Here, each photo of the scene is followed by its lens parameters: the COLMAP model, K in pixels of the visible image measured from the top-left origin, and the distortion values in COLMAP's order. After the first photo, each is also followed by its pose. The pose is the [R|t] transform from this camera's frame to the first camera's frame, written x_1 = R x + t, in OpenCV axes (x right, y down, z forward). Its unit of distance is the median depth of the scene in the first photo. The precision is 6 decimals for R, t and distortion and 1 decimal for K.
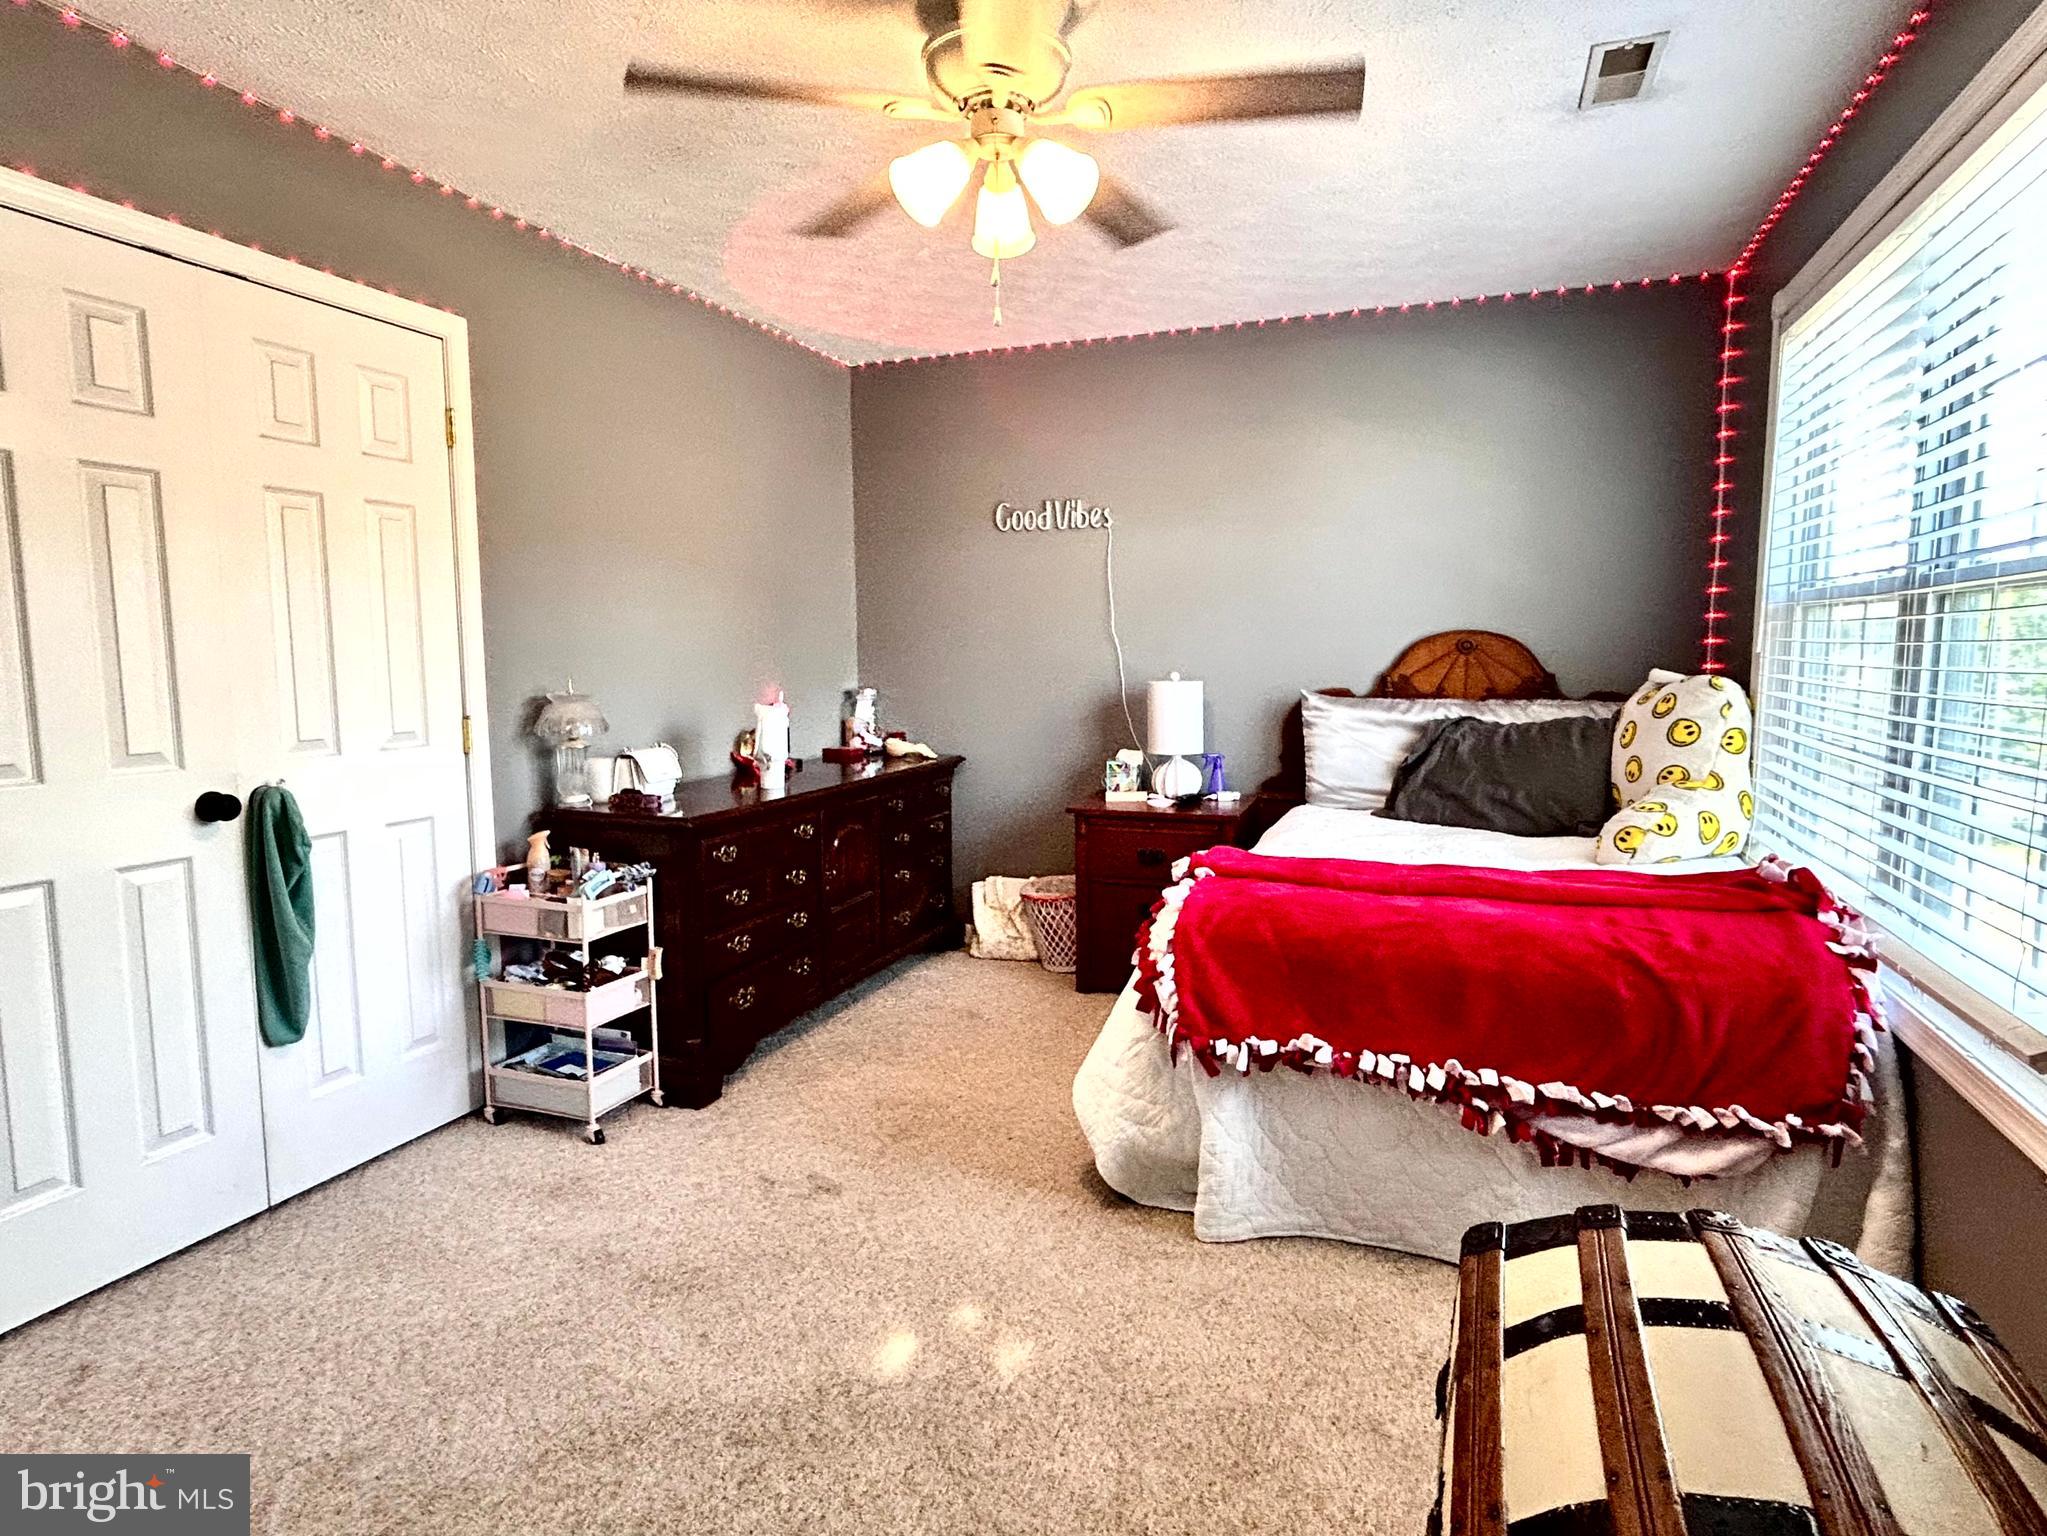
lens RADIAL K [[1117.1, 0, 1023.5], [0, 1117.1, 768.0], [0, 0, 1]] dist [-0.002674, -0.000367]
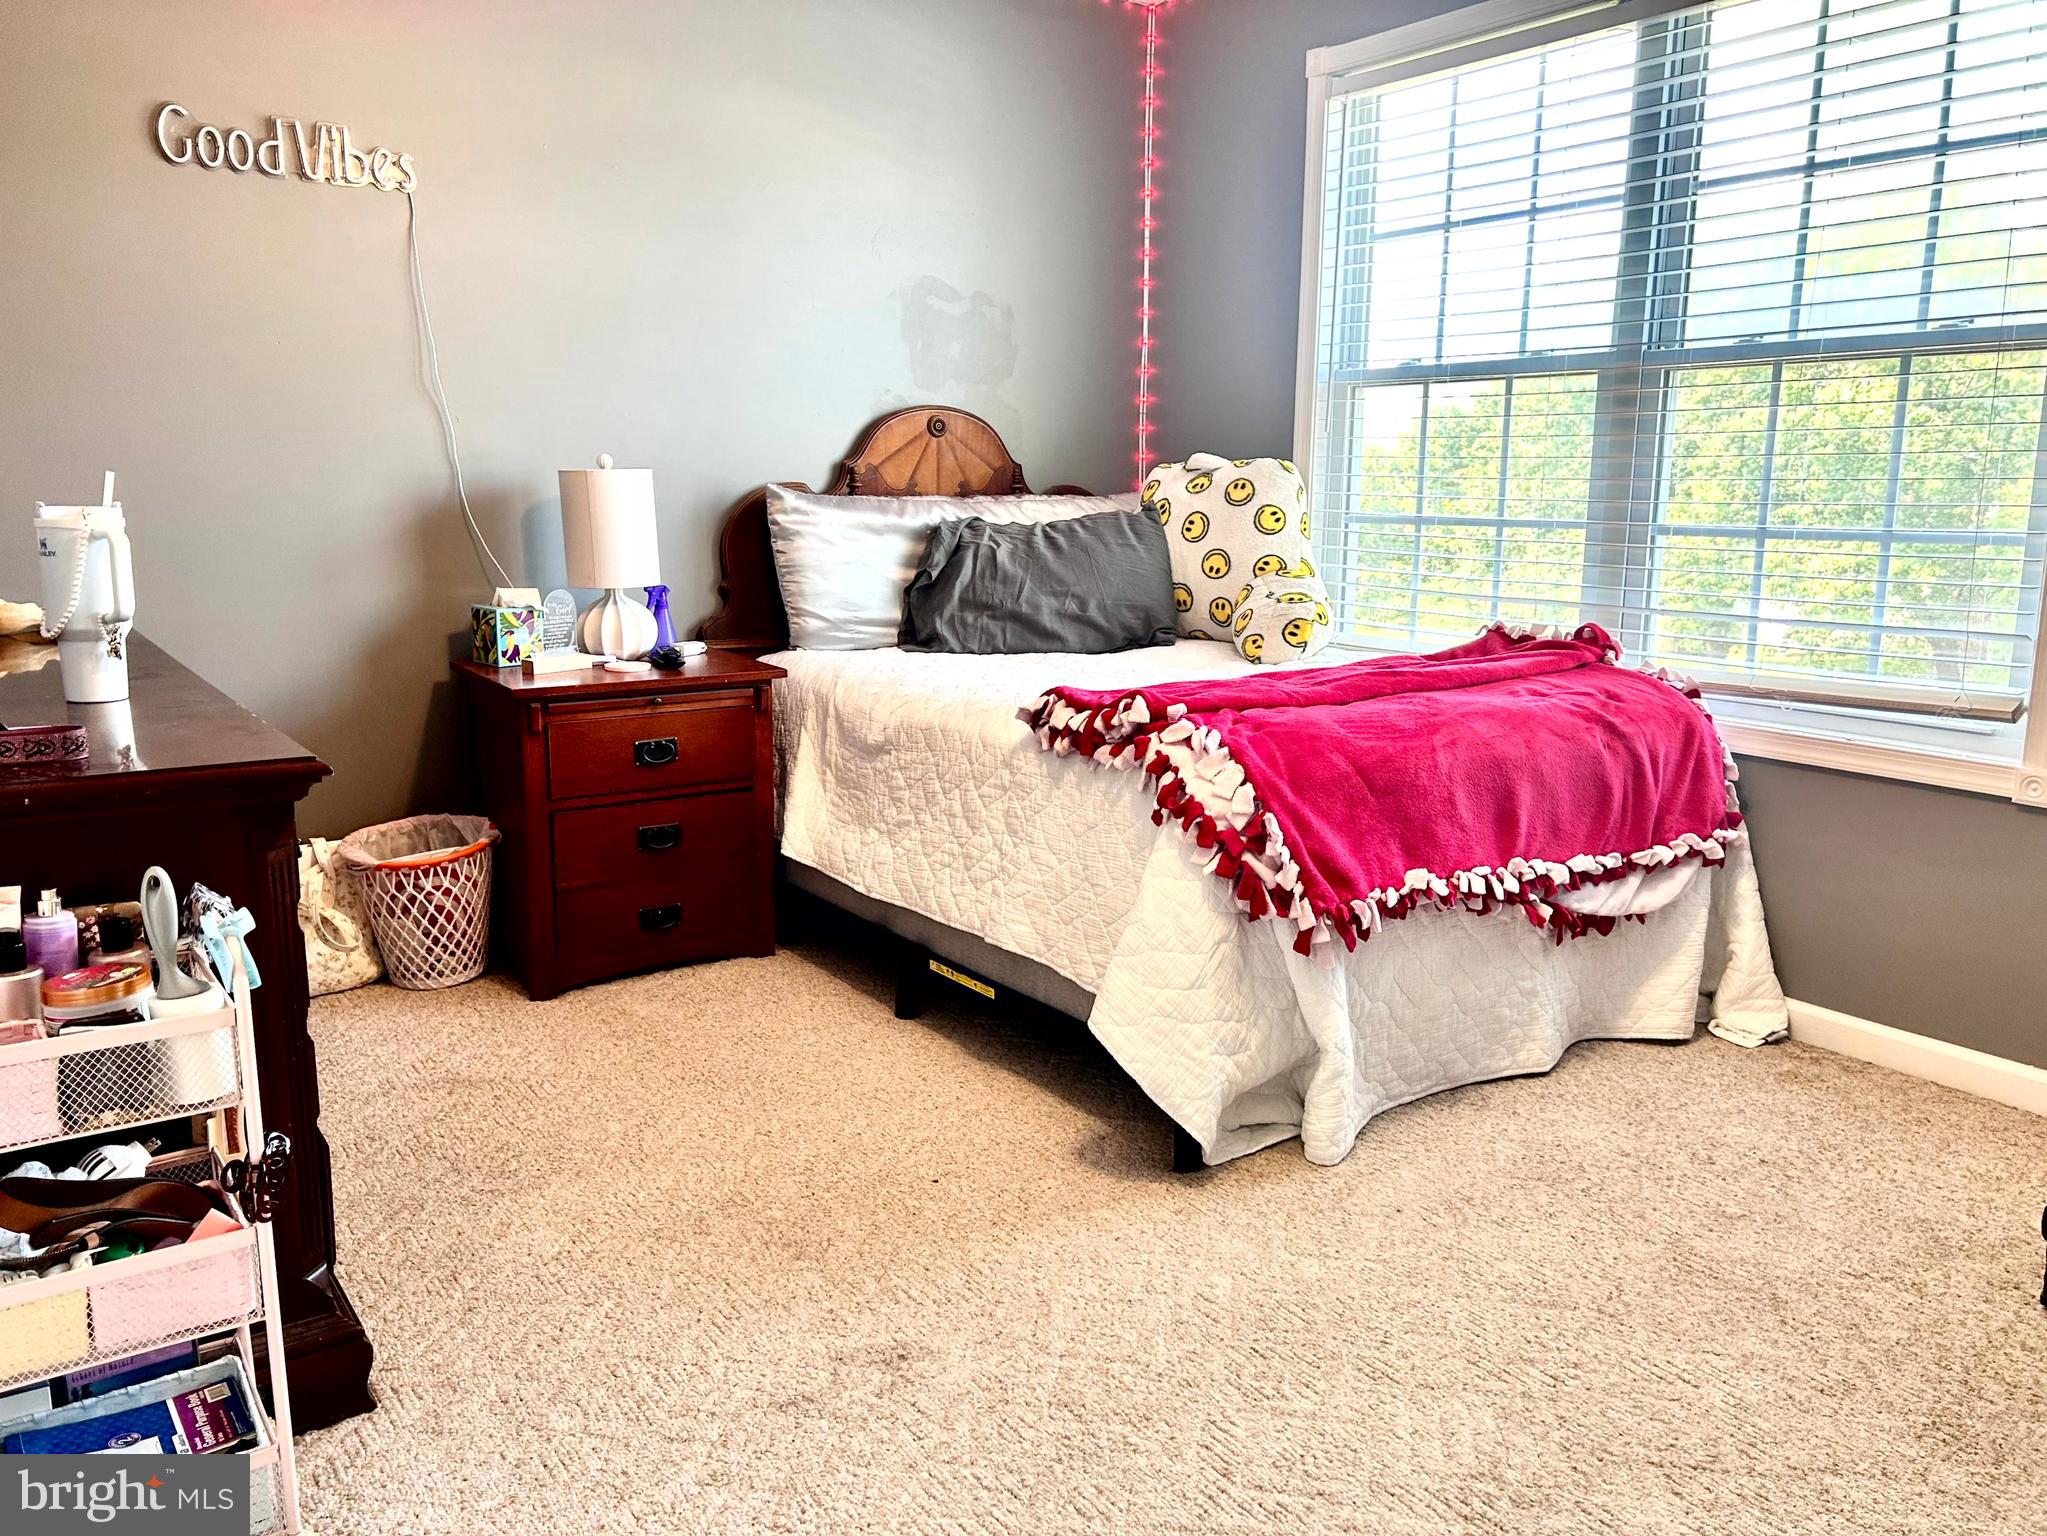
lens RADIAL K [[1553.8, 0, 1023.5], [0, 1553.8, 768.0], [0, 0, 1]] dist [0.053031, -0.000514]
pose [[0.552928, -0.147052, 0.820150, -0.579926], [0.082287, 0.989129, 0.121873, -0.001692], [-0.829156, 0.000101, 0.559018, 0.402892]]
